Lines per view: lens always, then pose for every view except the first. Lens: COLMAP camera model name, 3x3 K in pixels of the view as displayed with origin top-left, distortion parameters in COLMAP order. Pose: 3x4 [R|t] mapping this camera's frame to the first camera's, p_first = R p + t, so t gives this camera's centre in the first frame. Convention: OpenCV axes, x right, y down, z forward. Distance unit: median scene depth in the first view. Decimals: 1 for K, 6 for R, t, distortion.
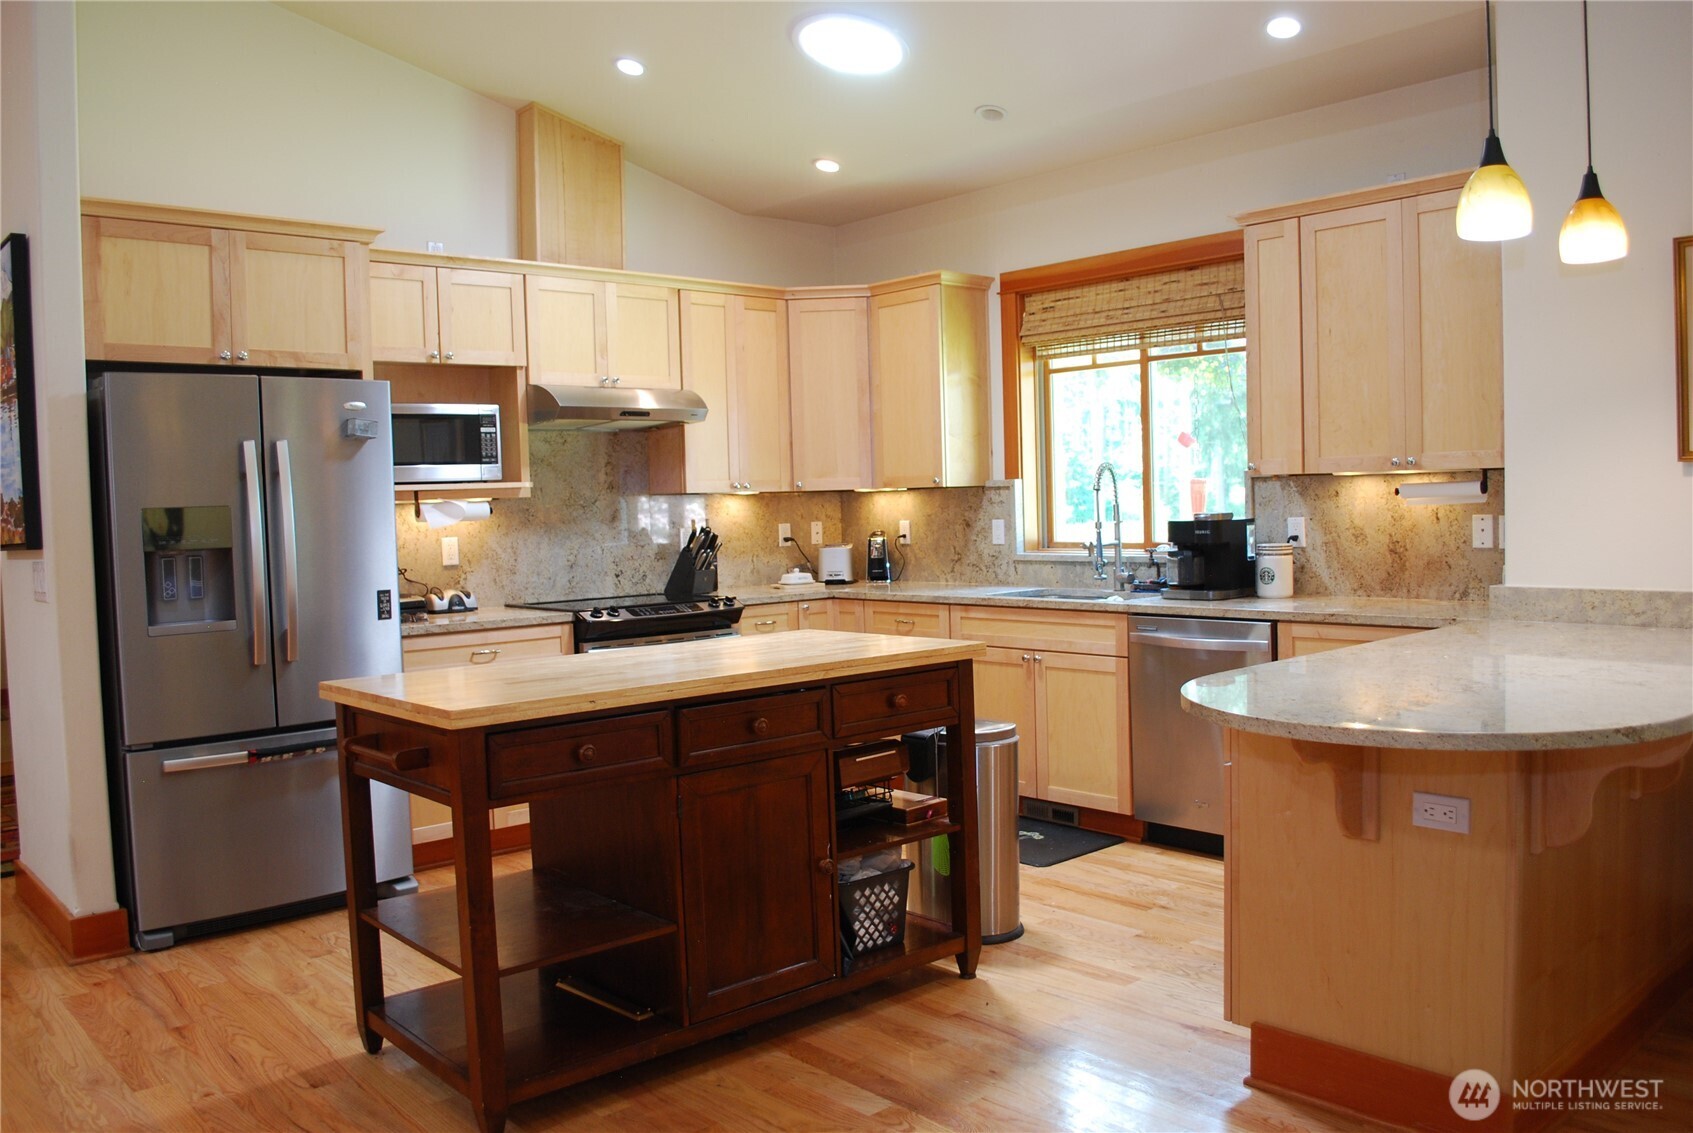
lens RADIAL K [[1338.6, 0, 849.9], [0, 1338.6, 563.1], [0, 0, 1]] dist [-0.073003, -0.000268]
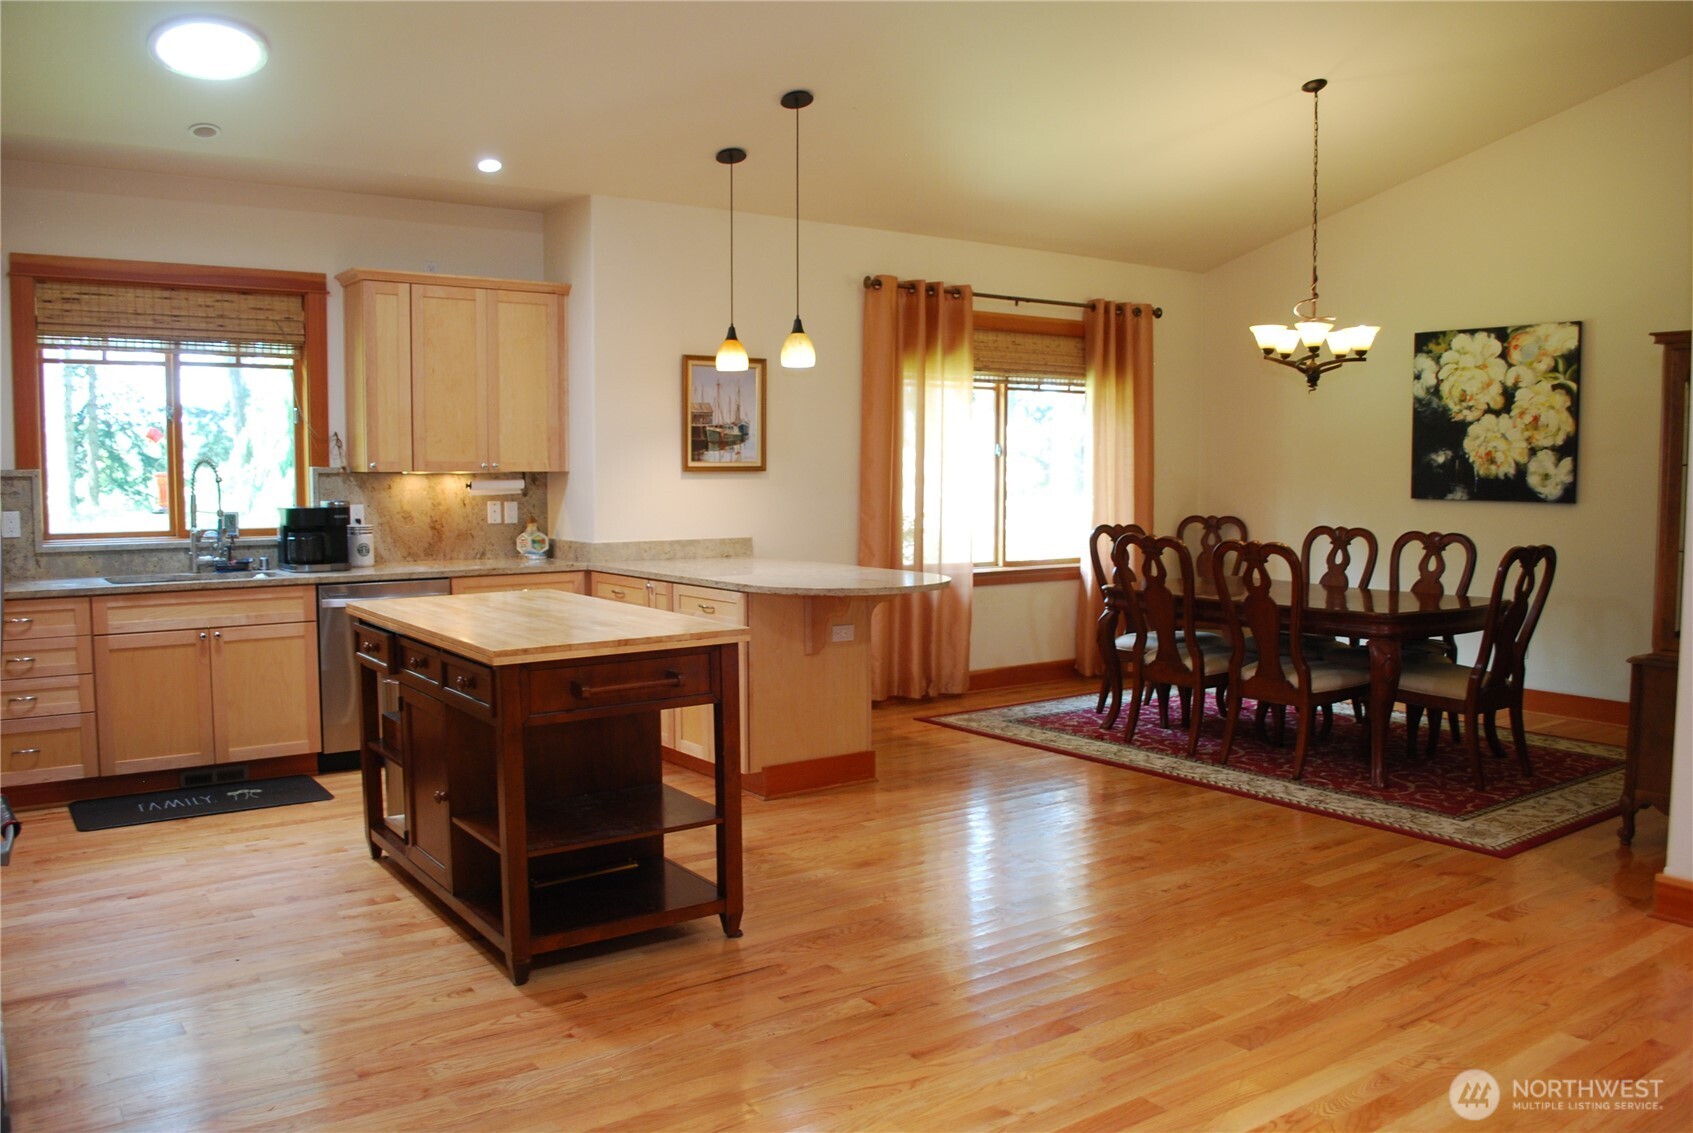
lens RADIAL K [[1338.6, 0, 851.7], [0, 1338.6, 569.7], [0, 0, 1]] dist [-0.073003, -0.000268]
pose [[0.118414, -0.049691, 0.991720, -0.858880], [0.044085, 0.998025, 0.044743, -0.007466], [-0.991985, 0.038422, 0.120371, 0.349293]]
